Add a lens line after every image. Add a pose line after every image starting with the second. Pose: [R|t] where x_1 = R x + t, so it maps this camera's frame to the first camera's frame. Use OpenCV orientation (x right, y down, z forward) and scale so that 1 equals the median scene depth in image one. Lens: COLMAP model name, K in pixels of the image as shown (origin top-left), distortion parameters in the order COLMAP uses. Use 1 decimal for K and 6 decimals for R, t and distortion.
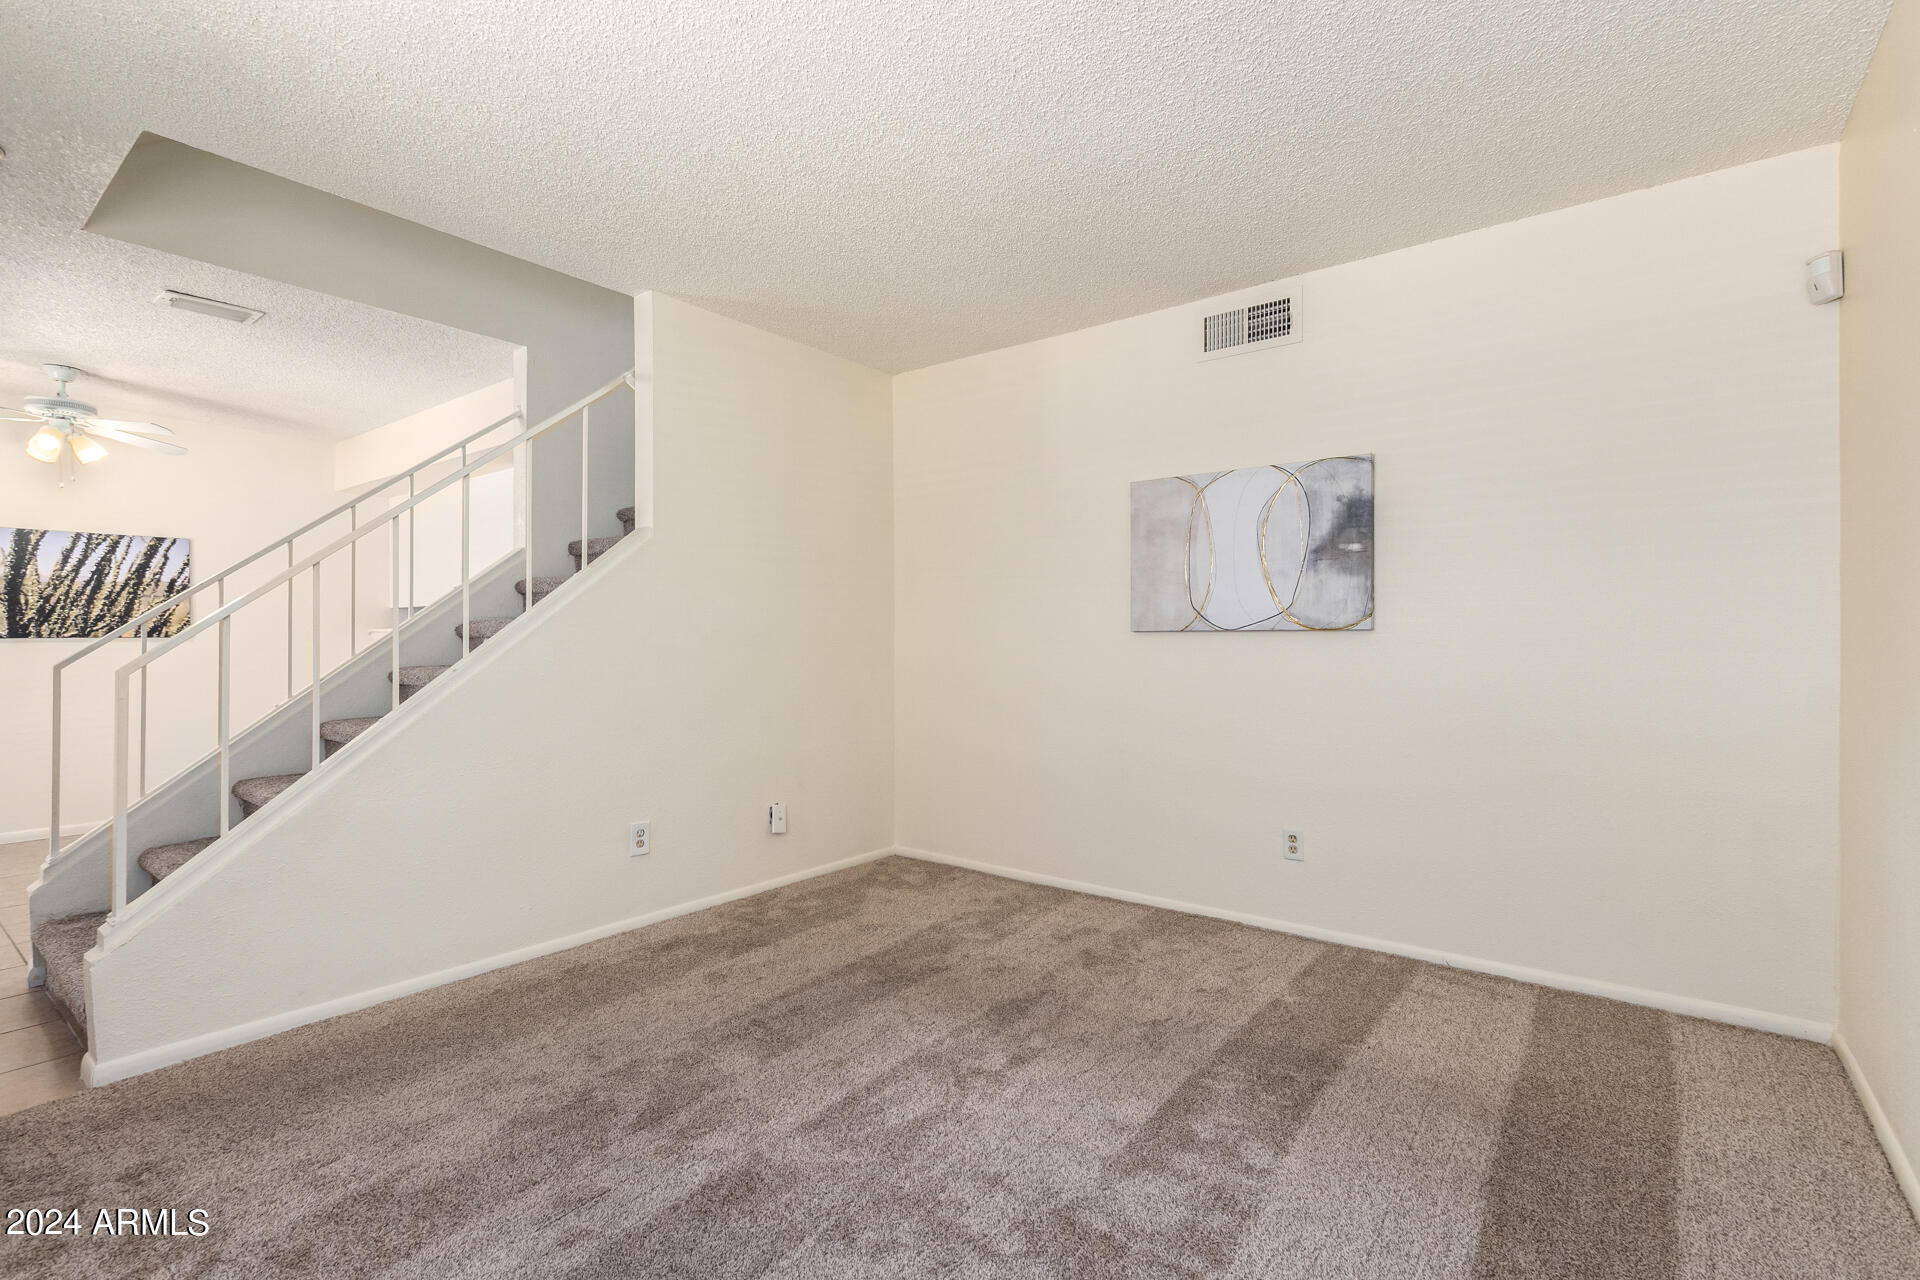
lens RADIAL K [[880.6, 0, 967.4], [0, 880.6, 637.9], [0, 0, 1]] dist [0.014242, -0.010552]
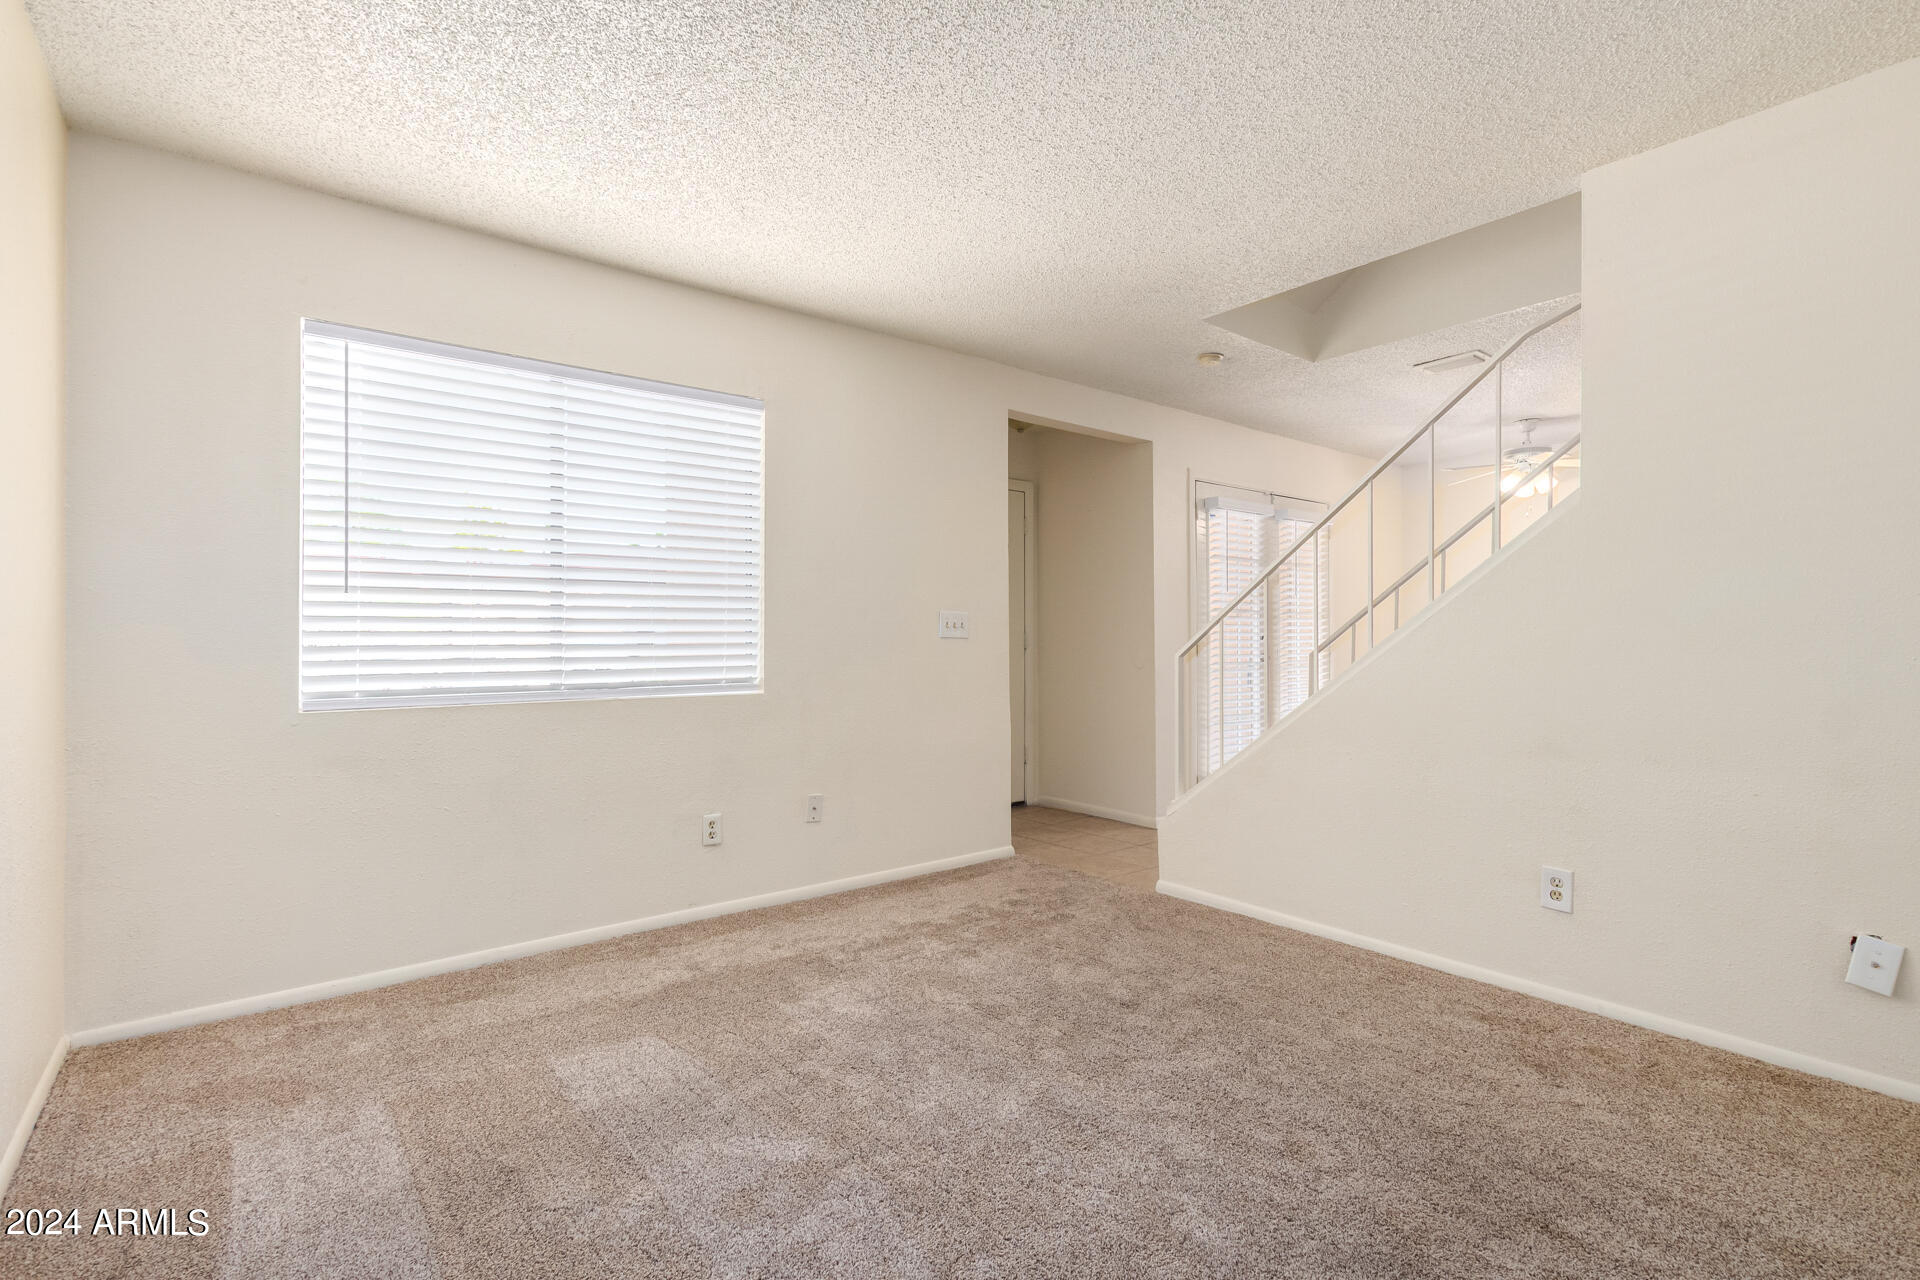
lens RADIAL K [[880.6, 0, 967.4], [0, 880.6, 637.9], [0, 0, 1]] dist [0.014242, -0.010552]
pose [[-0.231426, 0.001759, -0.972851, 0.538349], [-0.003153, 0.999992, 0.002559, 0.004692], [0.972847, 0.003659, -0.231418, 0.707978]]
